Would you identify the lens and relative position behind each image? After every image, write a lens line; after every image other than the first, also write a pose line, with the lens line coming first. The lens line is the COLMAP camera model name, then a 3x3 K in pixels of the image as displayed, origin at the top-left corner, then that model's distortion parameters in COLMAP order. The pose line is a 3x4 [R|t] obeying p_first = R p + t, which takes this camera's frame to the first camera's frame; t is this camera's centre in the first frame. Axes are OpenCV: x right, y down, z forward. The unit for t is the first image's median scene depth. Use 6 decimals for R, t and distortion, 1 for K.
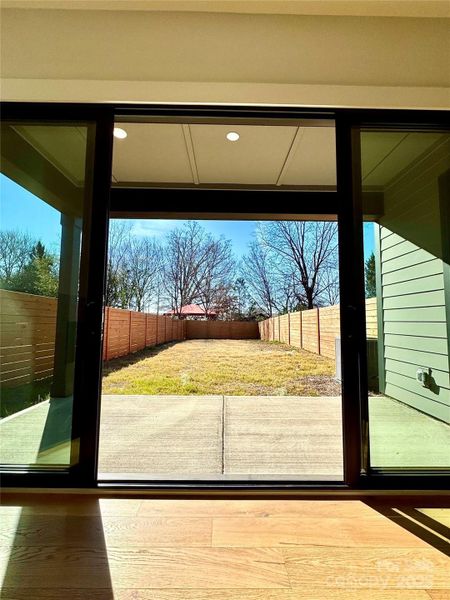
lens RADIAL K [[275.2, 0, 225.0], [0, 275.2, 300.0], [0, 0, 1]] dist [-0.000095, -0.000066]
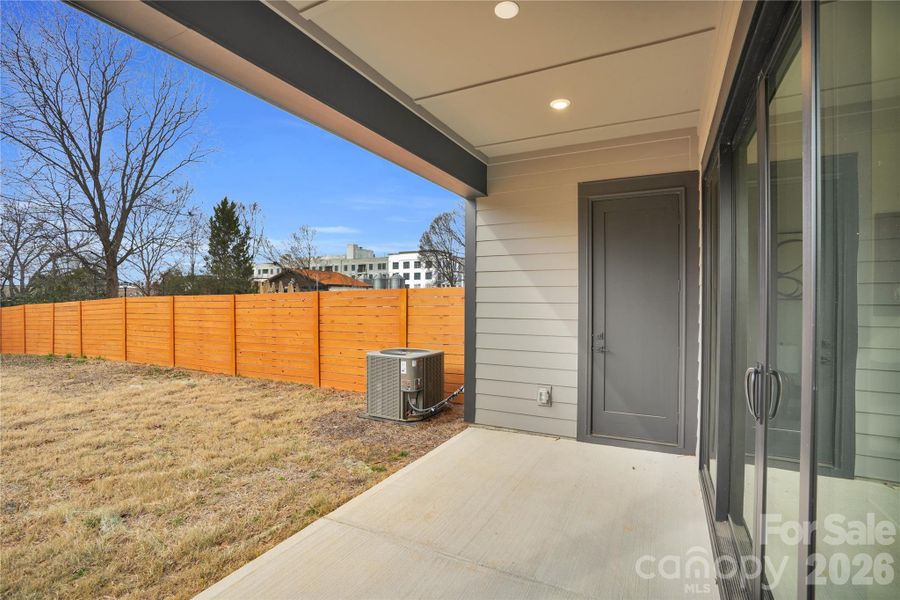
lens RADIAL K [[426.9, 0, 450.0], [0, 426.9, 300.0], [0, 0, 1]] dist [-0.055188, 0.000416]
pose [[0.456974, -0.007990, 0.889444, -0.076825], [-0.066819, 0.996826, 0.043284, -0.009171], [-0.886967, -0.079212, 0.454990, 0.074182]]
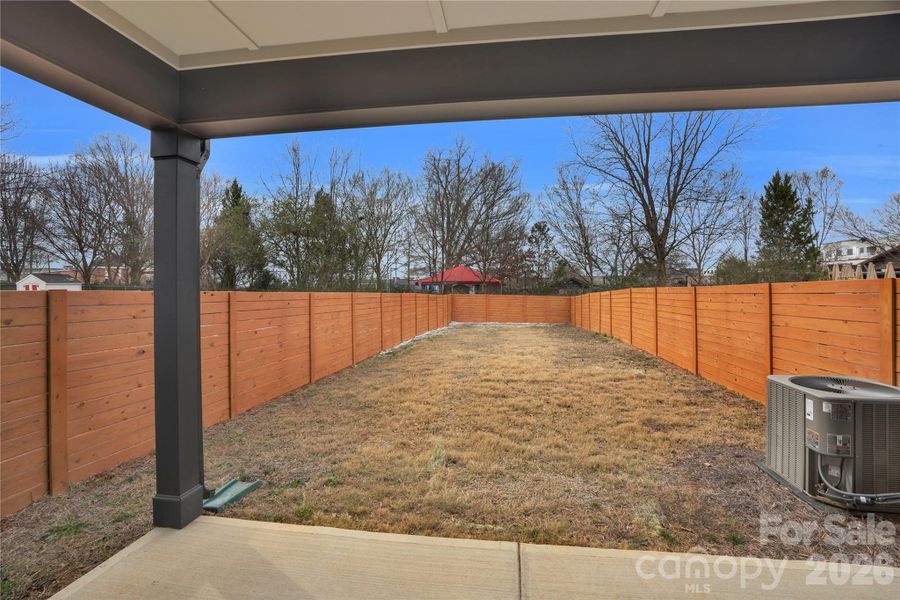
lens RADIAL K [[425.0, 0, 446.2], [0, 425.0, 276.0], [0, 0, 1]] dist [-0.083385, 0.026796]
pose [[0.987362, -0.015737, -0.157697, -0.001386], [0.024062, 0.998407, 0.051025, -0.014399], [0.156643, -0.054175, 0.986168, 0.053923]]
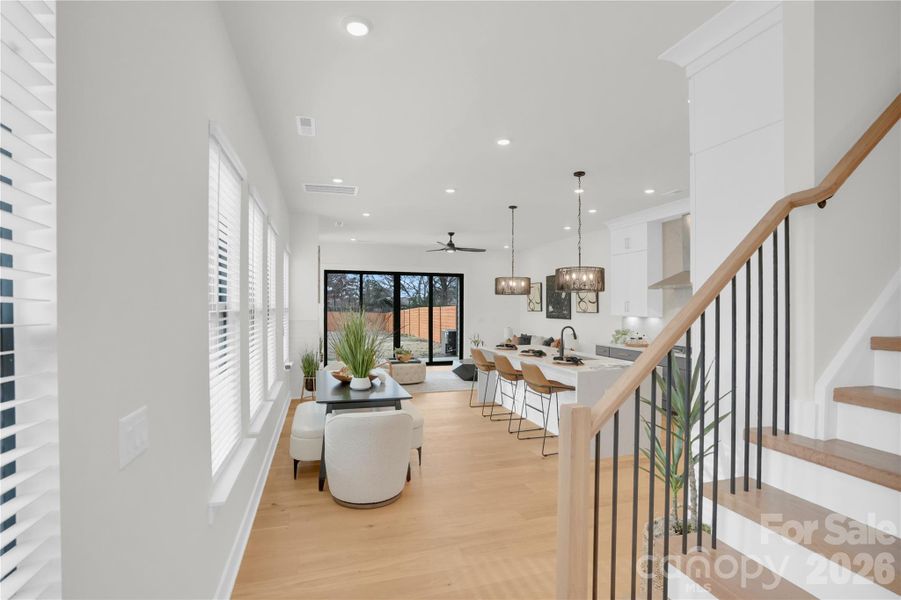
lens RADIAL K [[427.4, 0, 450.5], [0, 427.4, 300.0], [0, 0, 1]] dist [-0.055188, 0.000416]
pose [[0.958348, 0.004198, 0.285574, -0.059827], [-0.022903, 0.997801, 0.062192, -0.042189], [-0.284685, -0.066142, 0.956337, -0.300060]]
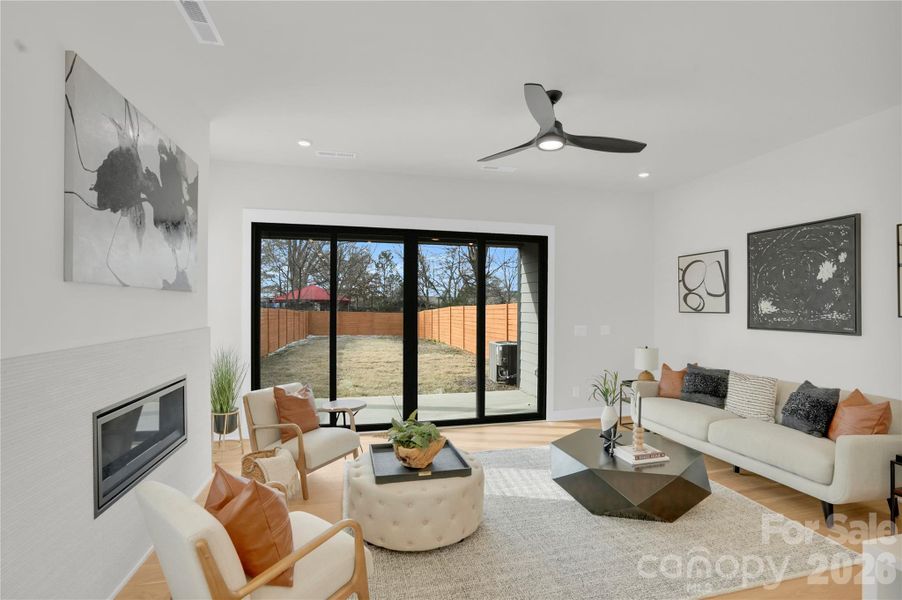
lens RADIAL K [[427.8, 0, 451.0], [0, 427.8, 300.0], [0, 0, 1]] dist [-0.055188, 0.000416]
pose [[0.975352, -0.002261, 0.220642, -0.023172], [-0.012444, 0.997792, 0.065235, -0.026675], [-0.220302, -0.066372, 0.973171, -0.116474]]
